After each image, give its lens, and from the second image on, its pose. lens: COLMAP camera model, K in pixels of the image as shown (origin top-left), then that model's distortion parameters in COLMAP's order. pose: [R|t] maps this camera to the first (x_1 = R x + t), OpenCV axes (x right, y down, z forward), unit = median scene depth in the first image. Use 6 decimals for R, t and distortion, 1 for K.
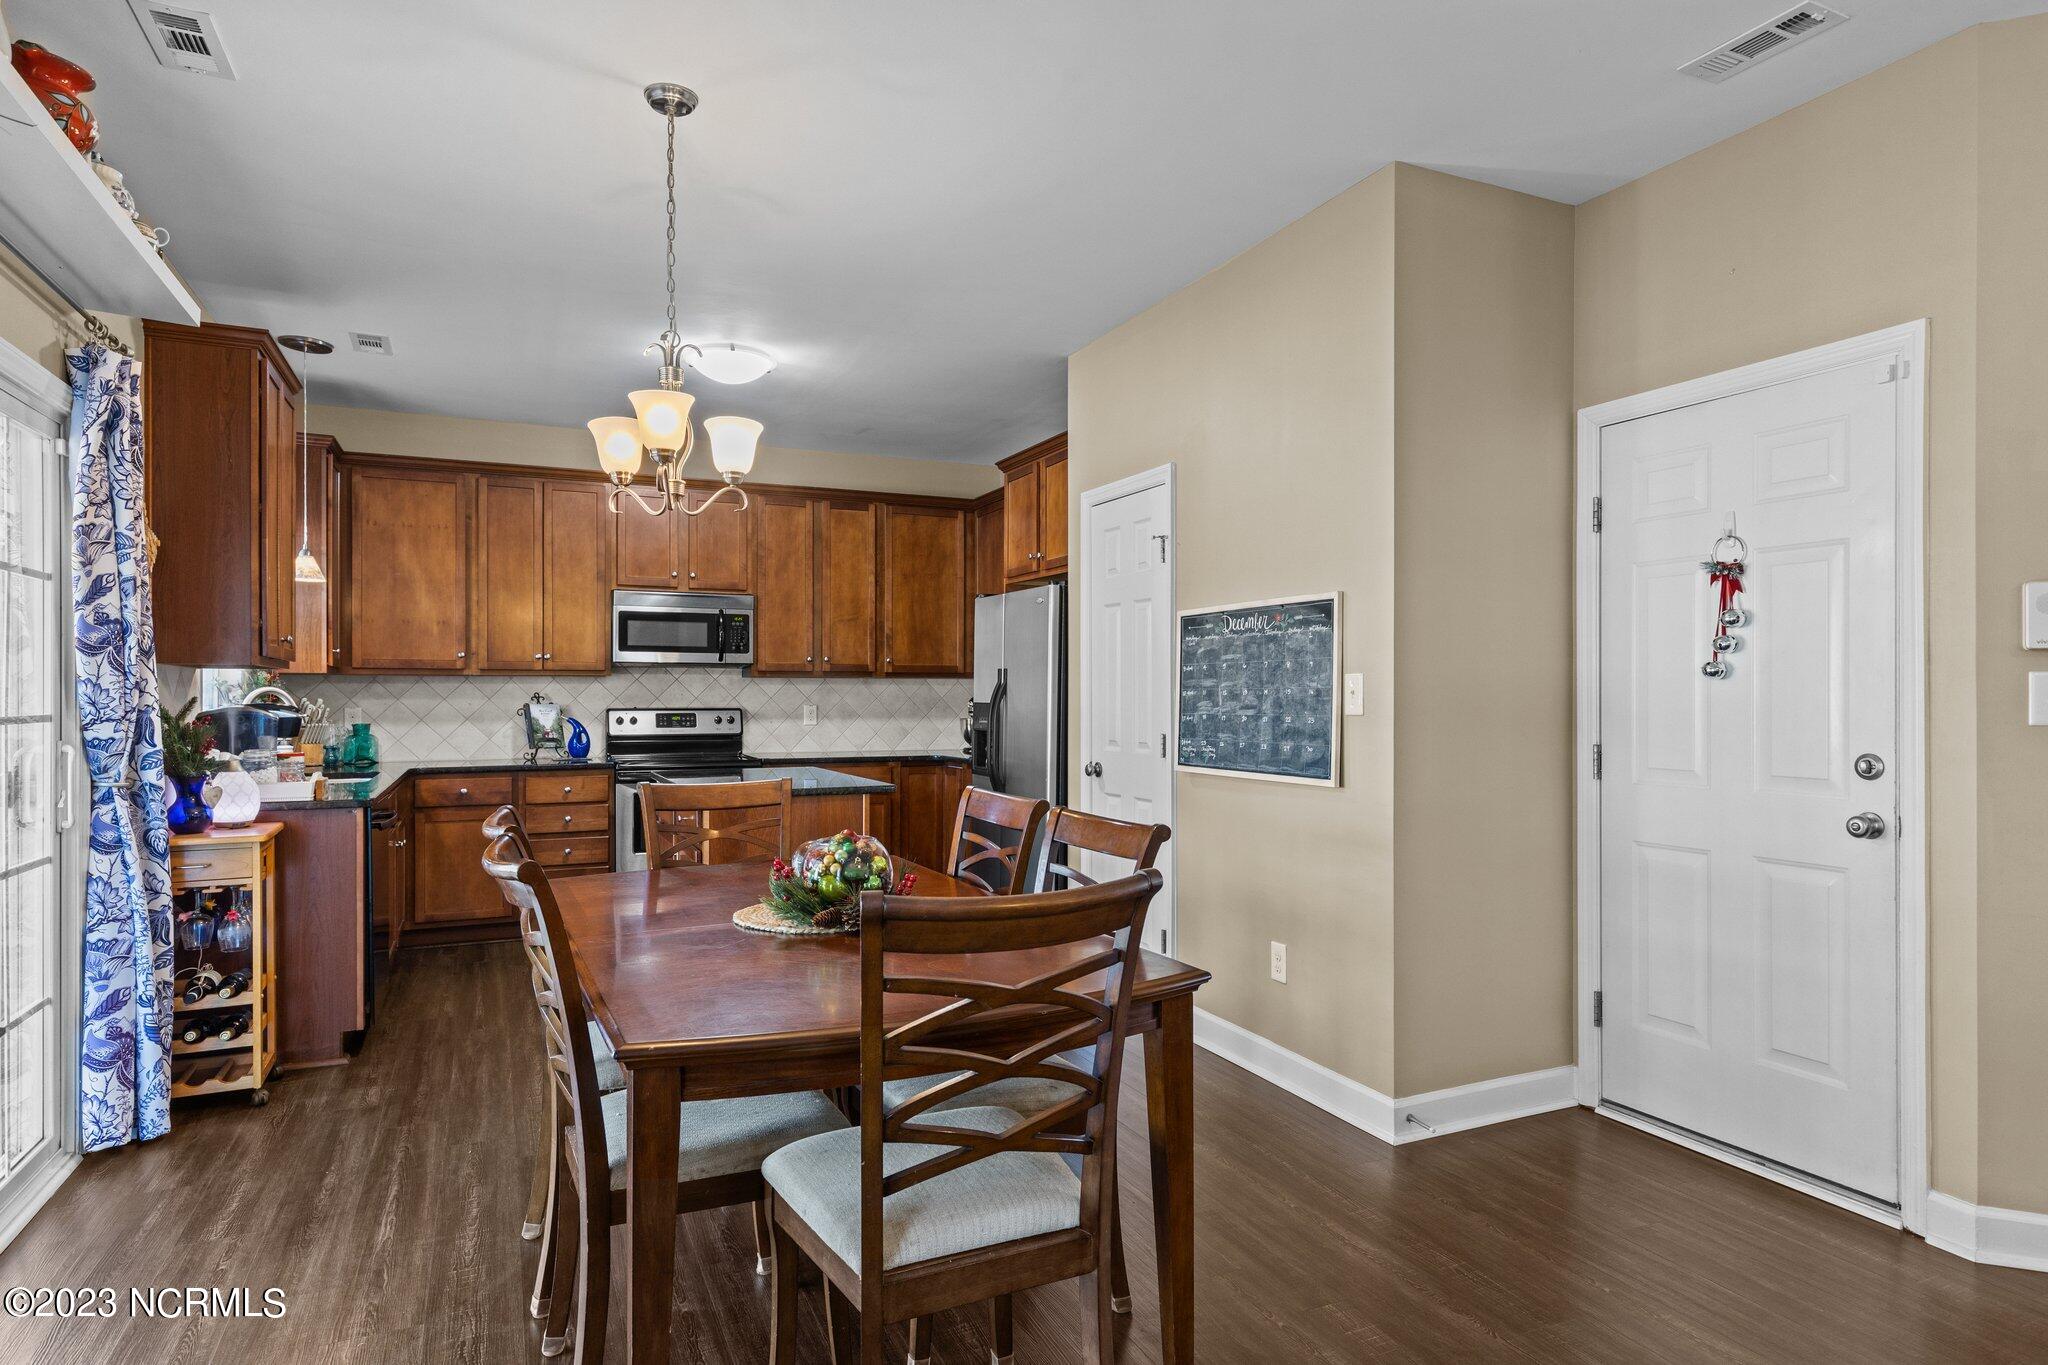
lens RADIAL K [[1165.5, 0, 1021.2], [0, 1165.5, 696.8], [0, 0, 1]] dist [0.018141, 0.000784]
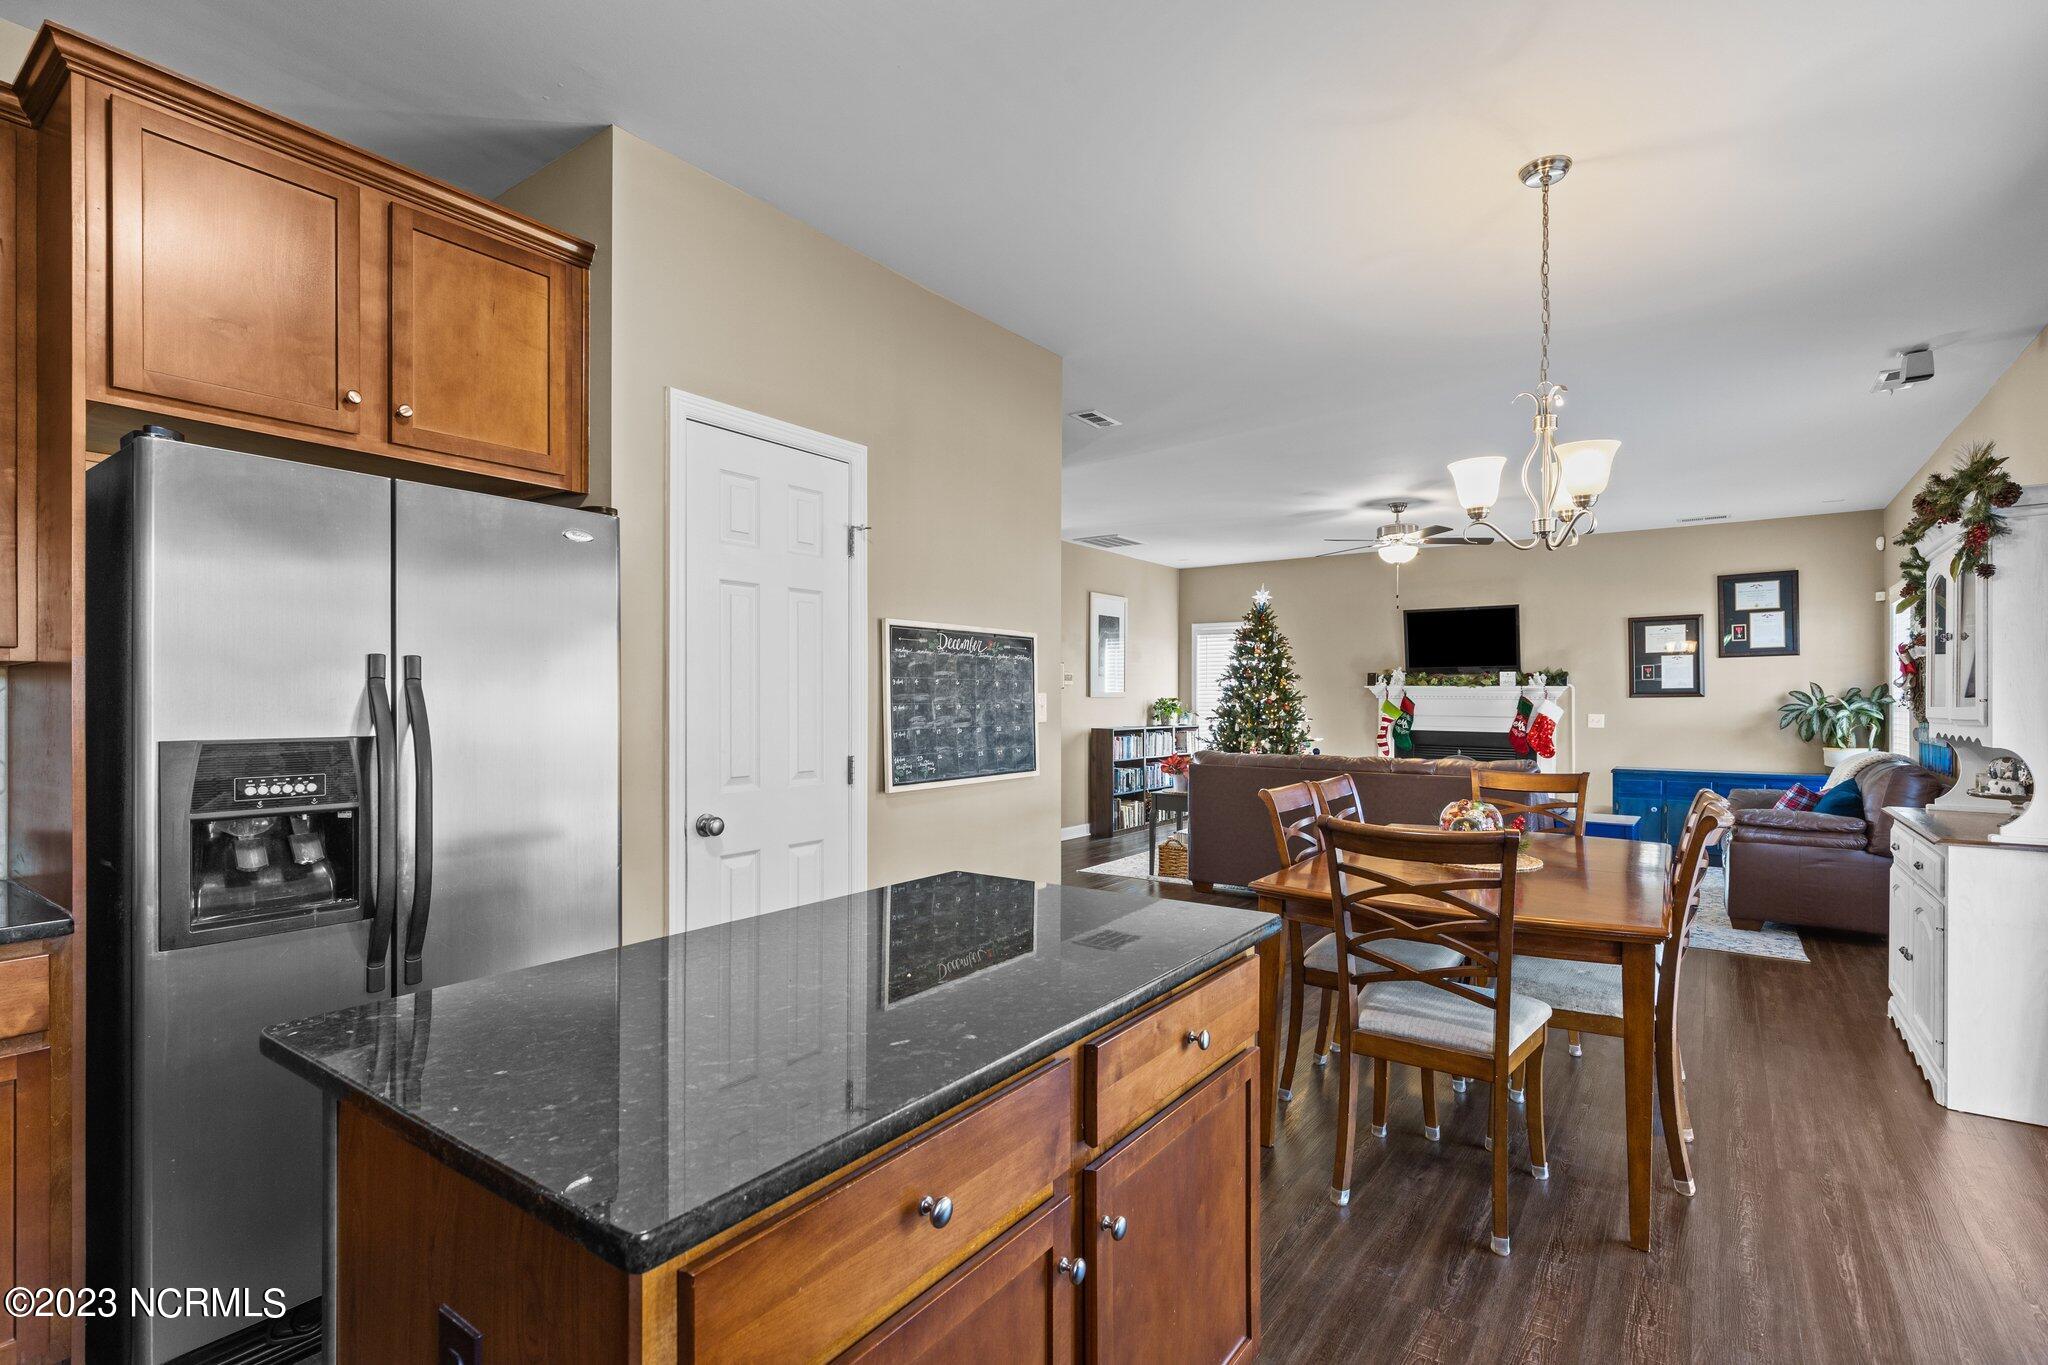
lens RADIAL K [[961.5, 0, 1029.5], [0, 961.5, 703.8], [0, 0, 1]] dist [0.001360, 0.000394]
pose [[-0.502936, -0.005503, 0.864306, -0.398851], [-0.000602, 0.999982, 0.006017, -0.007814], [-0.864323, 0.002506, -0.502930, 0.893373]]
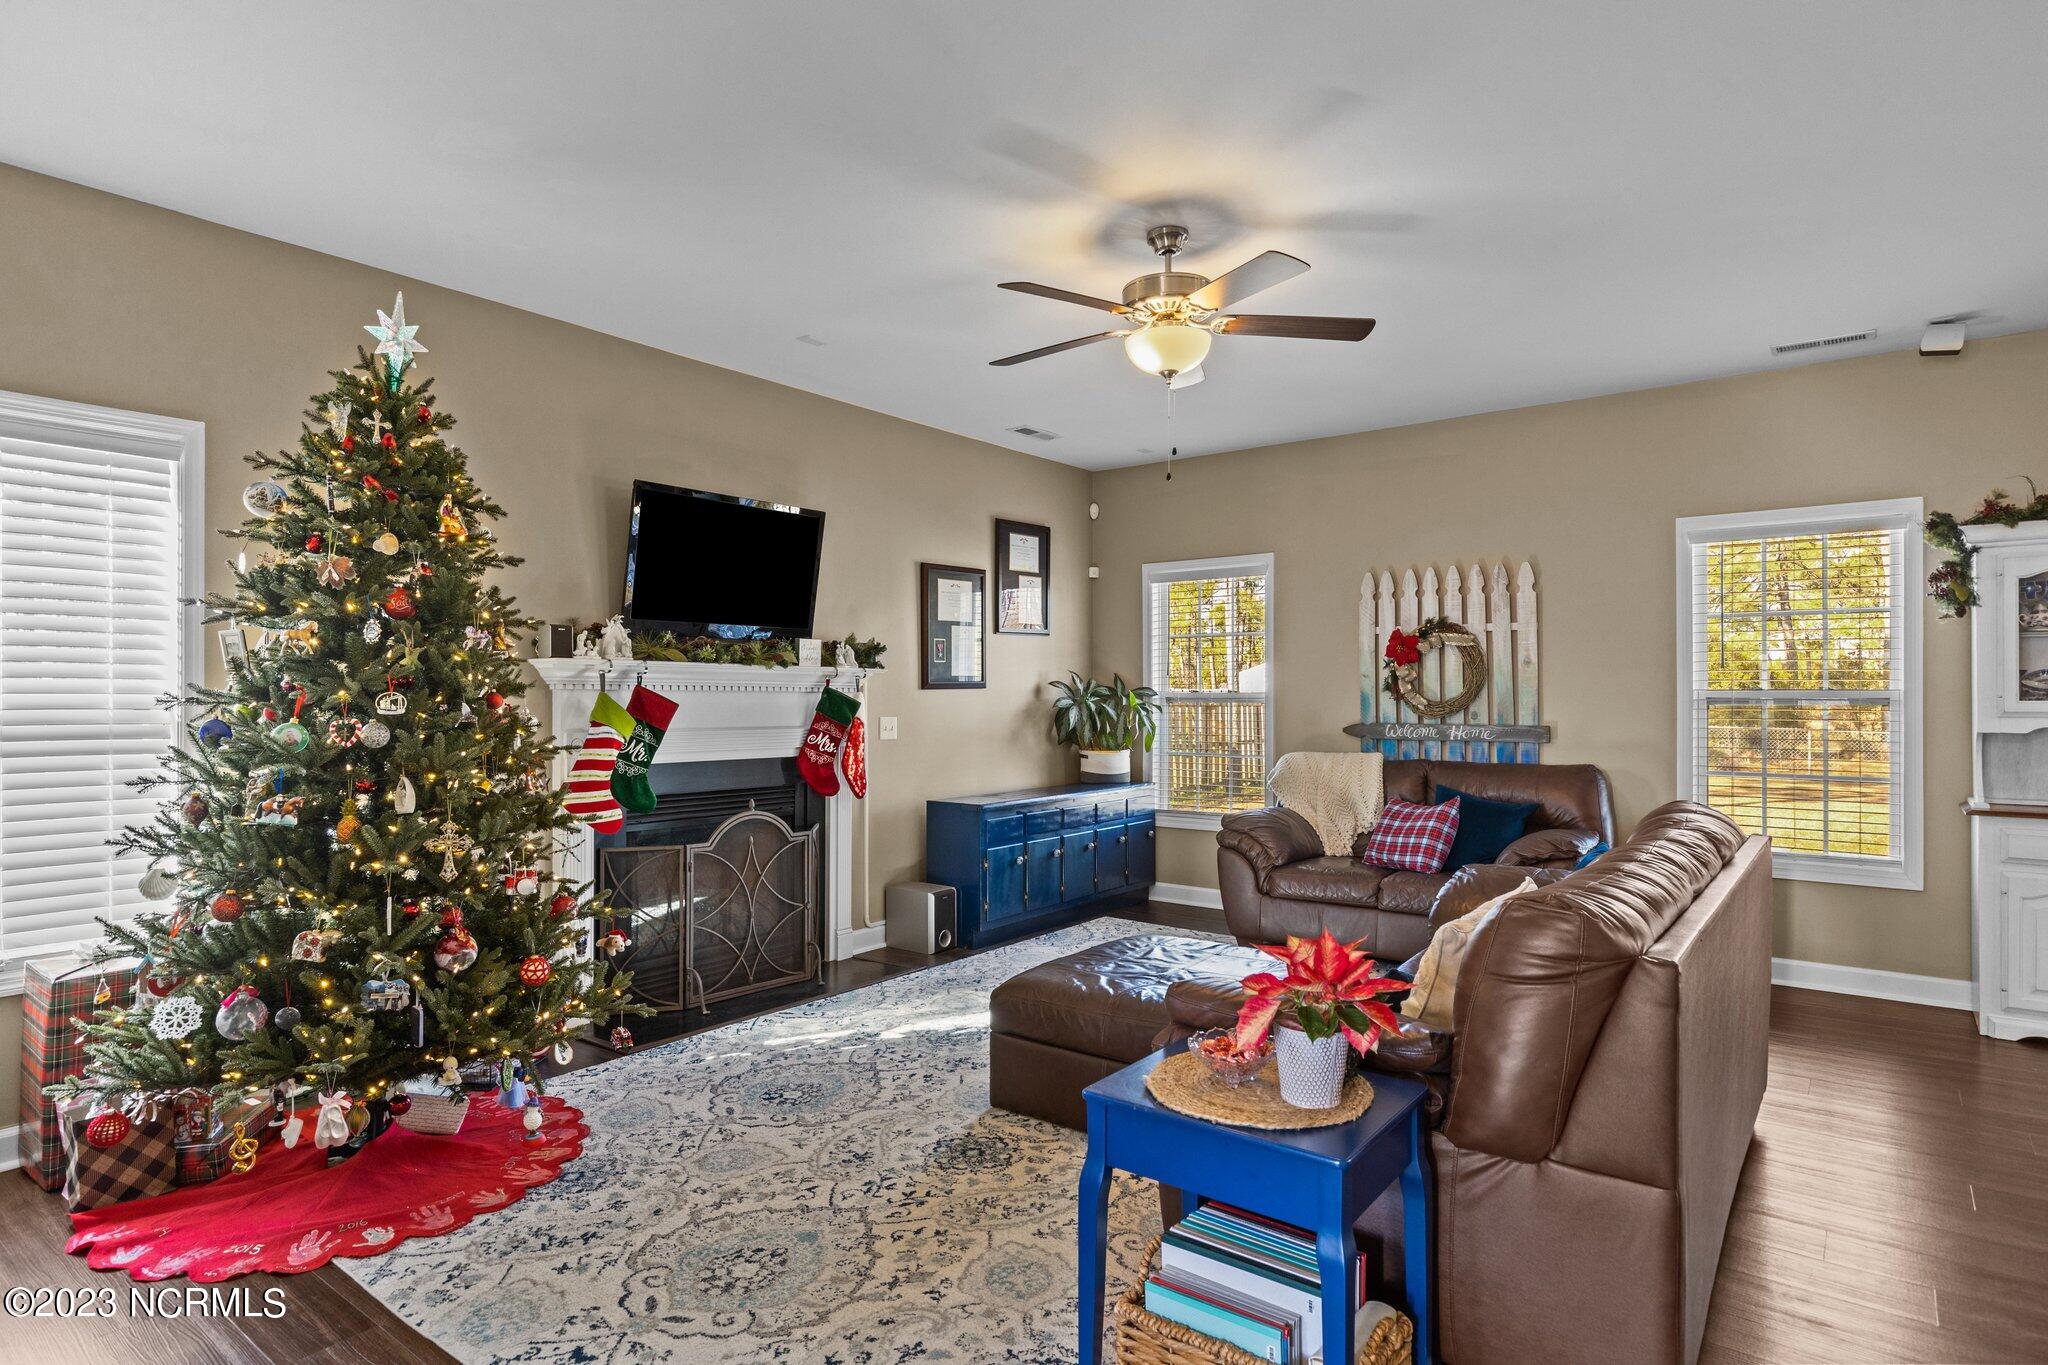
lens RADIAL K [[1080.8, 0, 1033.6], [0, 1080.8, 685.2], [0, 0, 1]] dist [0.011549, -0.007073]
pose [[-0.878950, -0.001720, -0.476911, 0.710789], [-0.000977, 0.999998, -0.001807, -0.010315], [0.476913, -0.001123, -0.878950, 0.377171]]
